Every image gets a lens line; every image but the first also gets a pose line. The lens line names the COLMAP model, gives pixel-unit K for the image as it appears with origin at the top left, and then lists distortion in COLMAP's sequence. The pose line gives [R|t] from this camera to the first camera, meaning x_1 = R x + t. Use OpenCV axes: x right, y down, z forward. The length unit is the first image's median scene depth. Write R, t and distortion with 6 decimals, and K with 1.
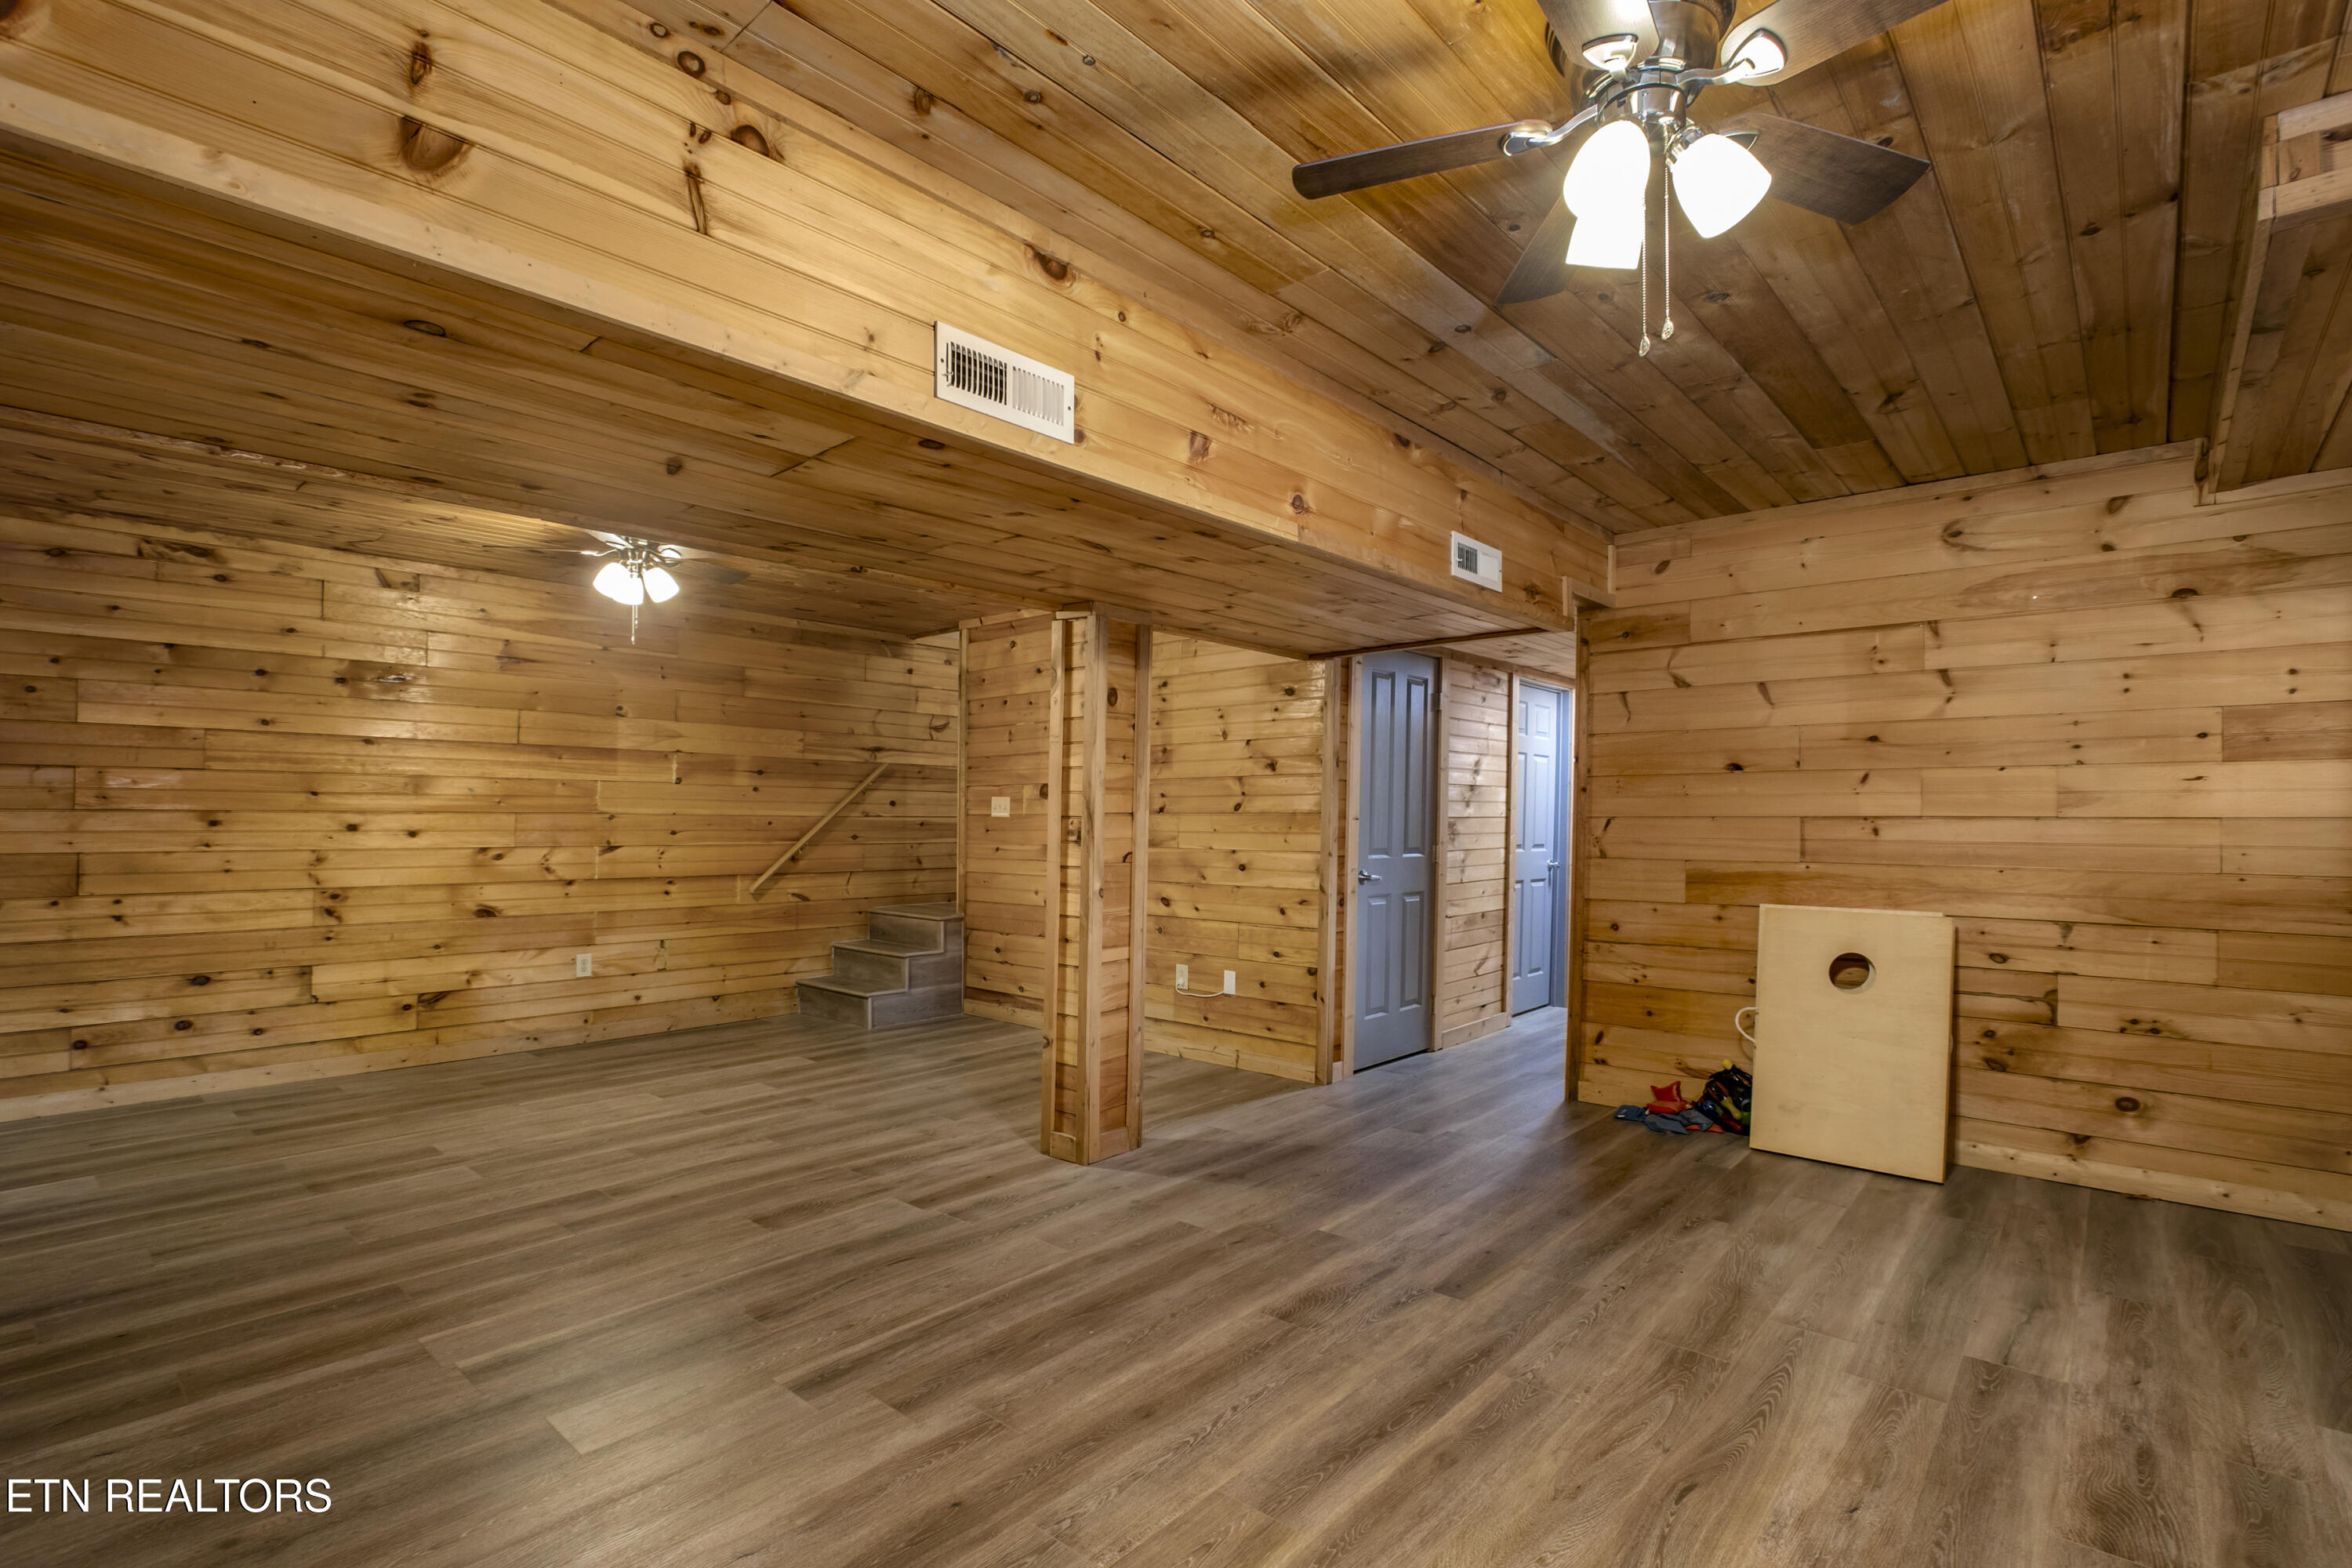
lens RADIAL K [[1095.0, 0, 1174.0], [0, 1095.0, 793.8], [0, 0, 1]] dist [-0.027606, 0.005928]
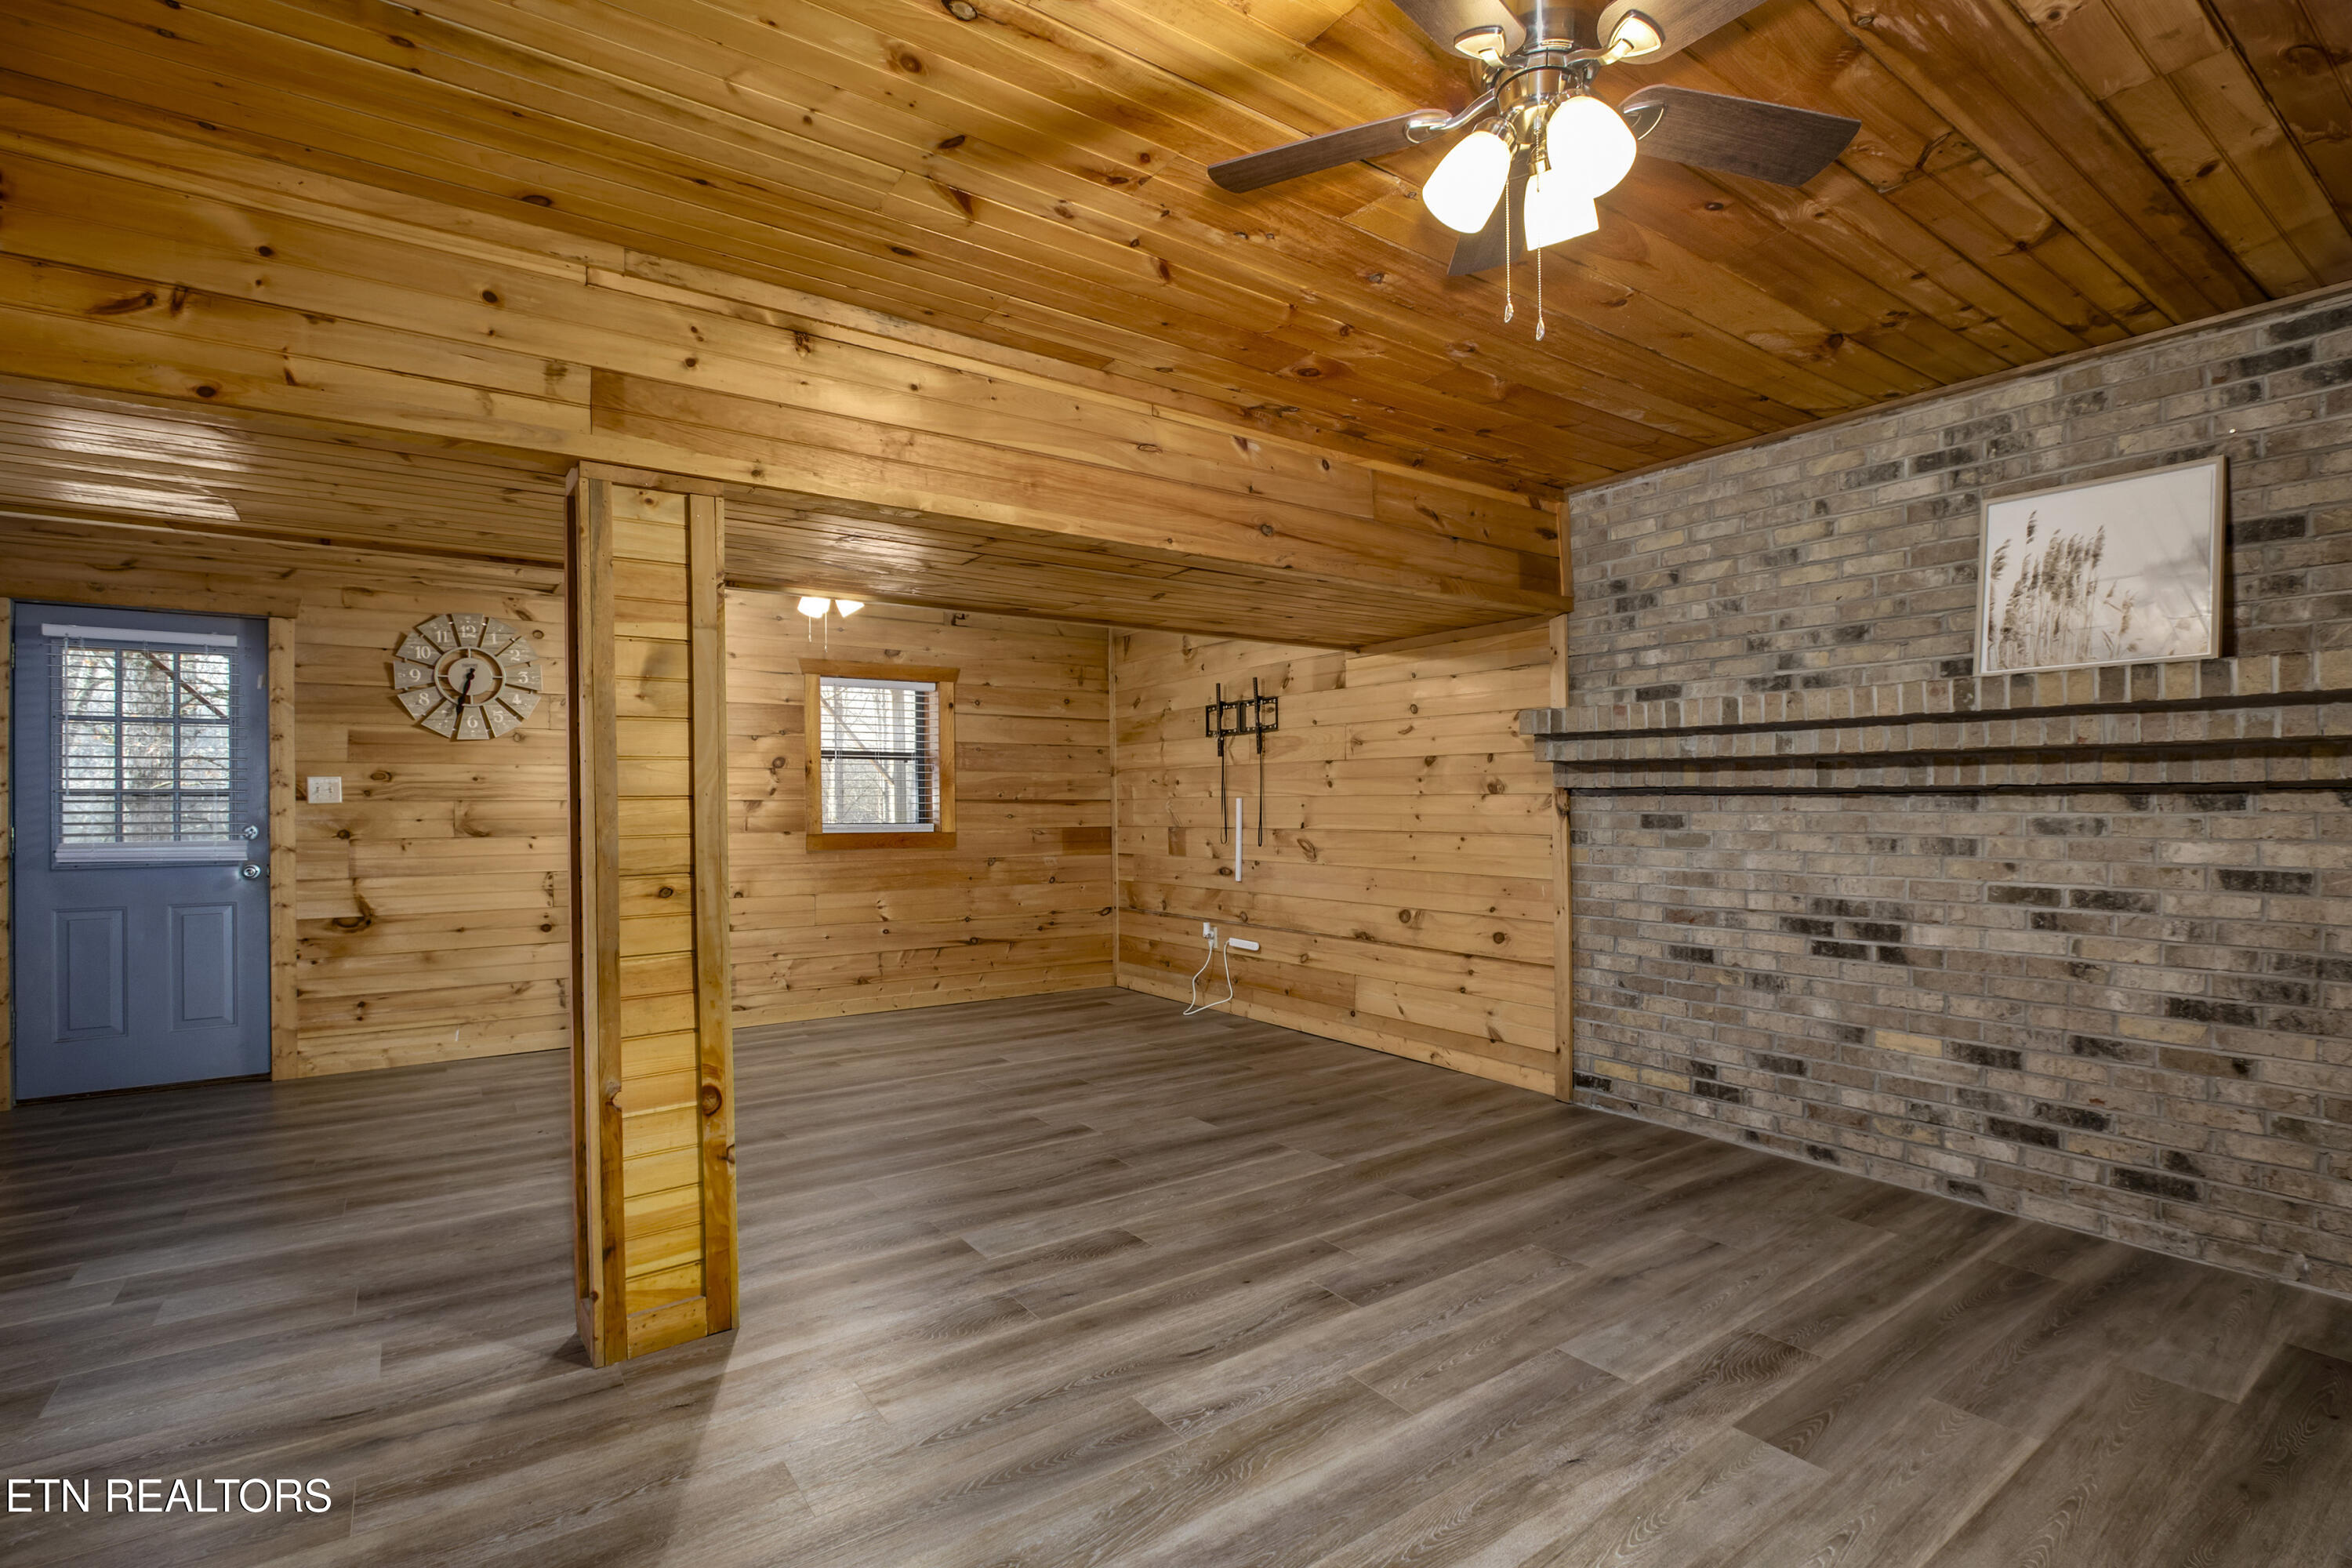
lens RADIAL K [[1095.0, 0, 1188.7], [0, 1095.0, 789.1], [0, 0, 1]] dist [-0.027606, 0.005928]
pose [[-0.975549, 0.002710, 0.219766, -0.446396], [-0.004450, 0.999475, -0.032080, 0.028735], [-0.219738, -0.032274, -0.975025, 1.348042]]
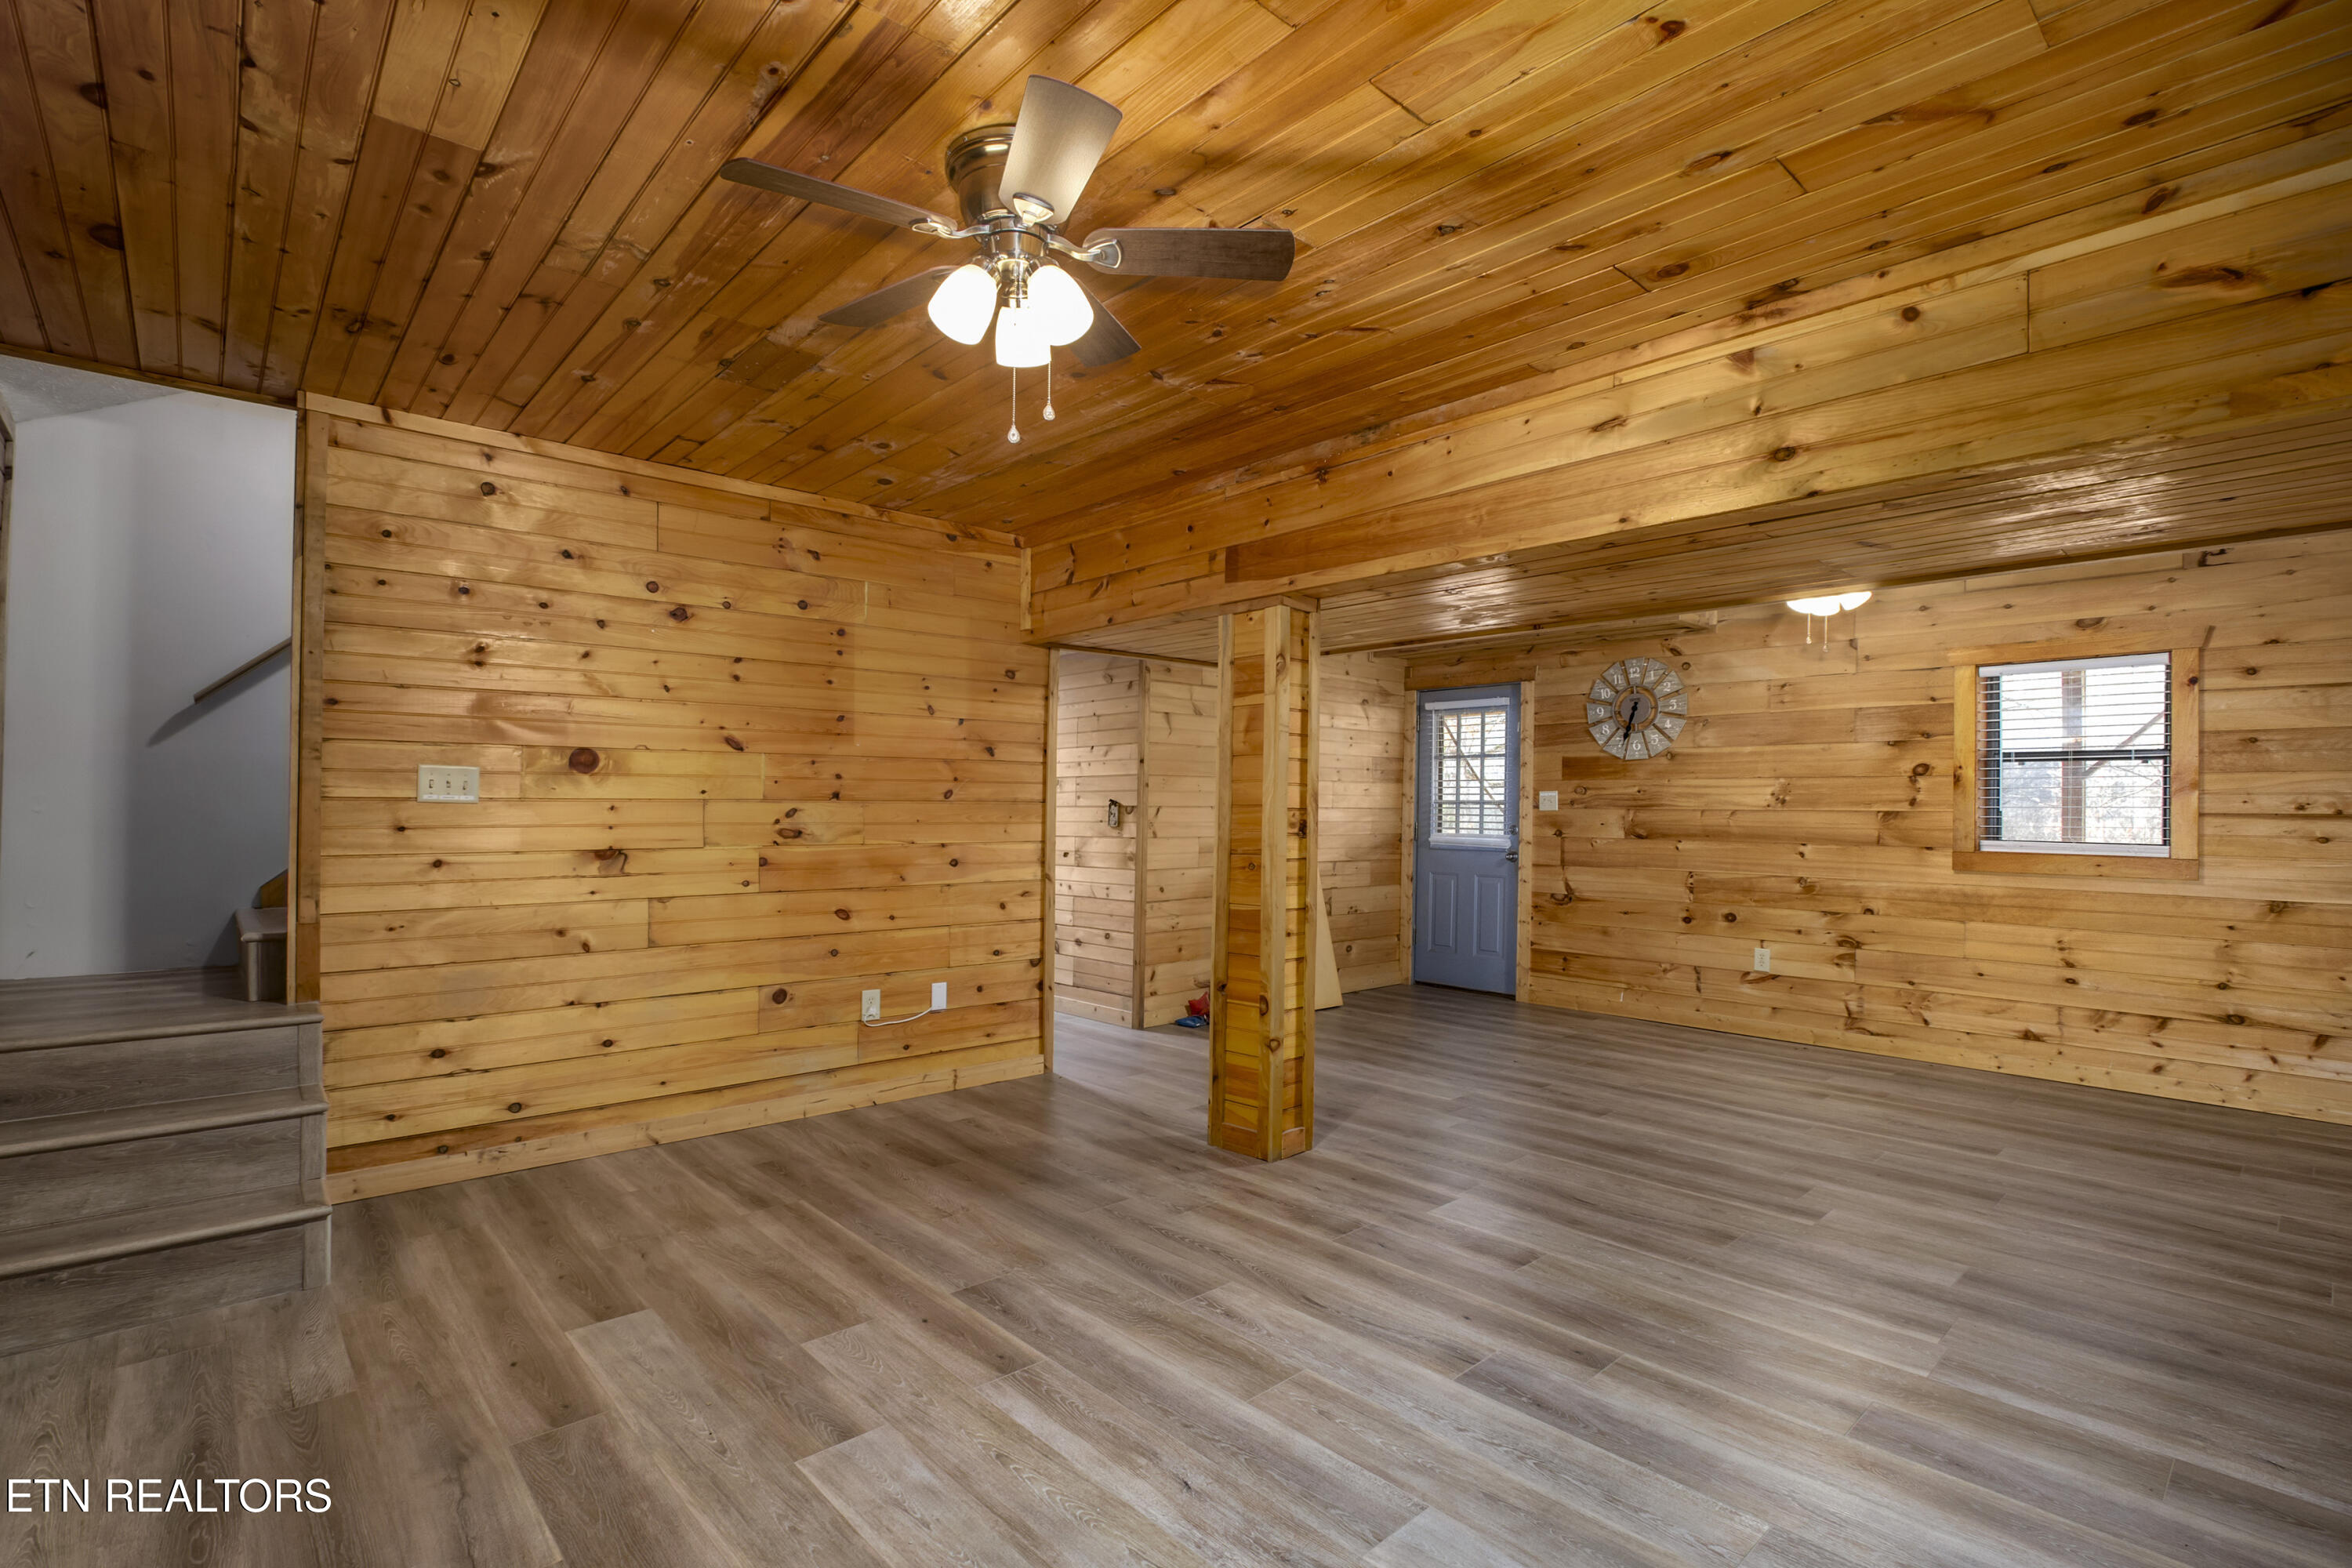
lens RADIAL K [[1095.0, 0, 1173.0], [0, 1095.0, 800.3], [0, 0, 1]] dist [-0.027606, 0.005928]
pose [[0.108291, 0.002883, 0.994115, -0.926854], [-0.029316, 0.999570, 0.000295, 0.013449], [-0.993687, -0.029176, 0.108329, 0.850190]]
